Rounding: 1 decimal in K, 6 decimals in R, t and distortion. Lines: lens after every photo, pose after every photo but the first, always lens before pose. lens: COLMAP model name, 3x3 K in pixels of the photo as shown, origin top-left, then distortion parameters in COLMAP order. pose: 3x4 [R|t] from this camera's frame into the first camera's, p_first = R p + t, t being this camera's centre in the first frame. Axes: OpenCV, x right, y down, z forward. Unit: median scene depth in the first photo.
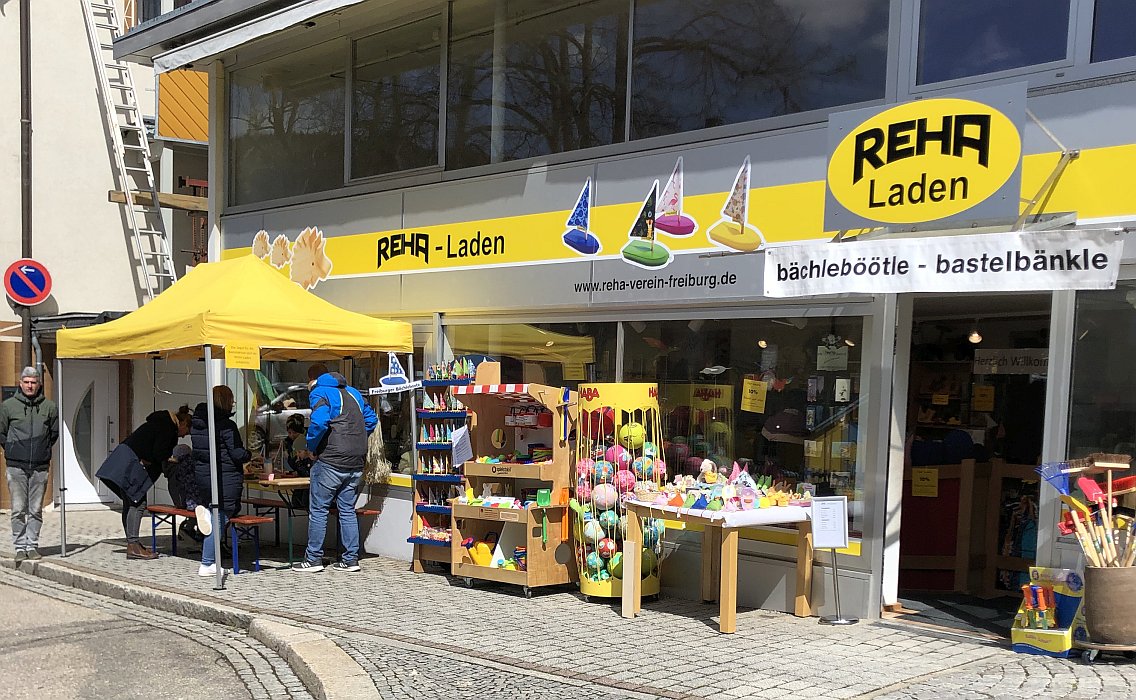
lens RADIAL K [[1224.3, 0, 565.4], [0, 1224.3, 481.1], [0, 0, 1]] dist [0.003328, 0.000000]
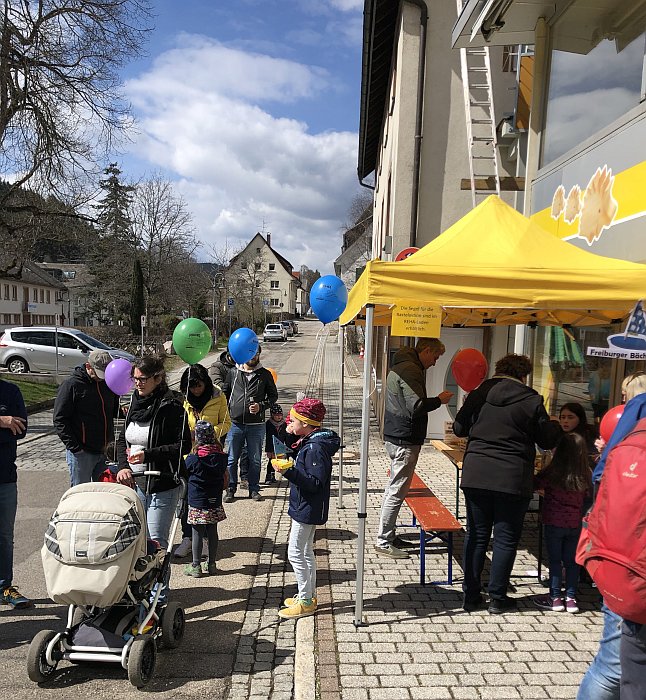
lens RADIAL K [[704.4, 0, 339.6], [0, 704.4, 423.5], [0, 0, 1]] dist [0.015149, 0.000000]
pose [[0.764054, 0.083754, -0.639693, -0.028888], [-0.061846, 0.996480, 0.056597, -0.071101], [0.642181, -0.003681, 0.766544, 0.759293]]
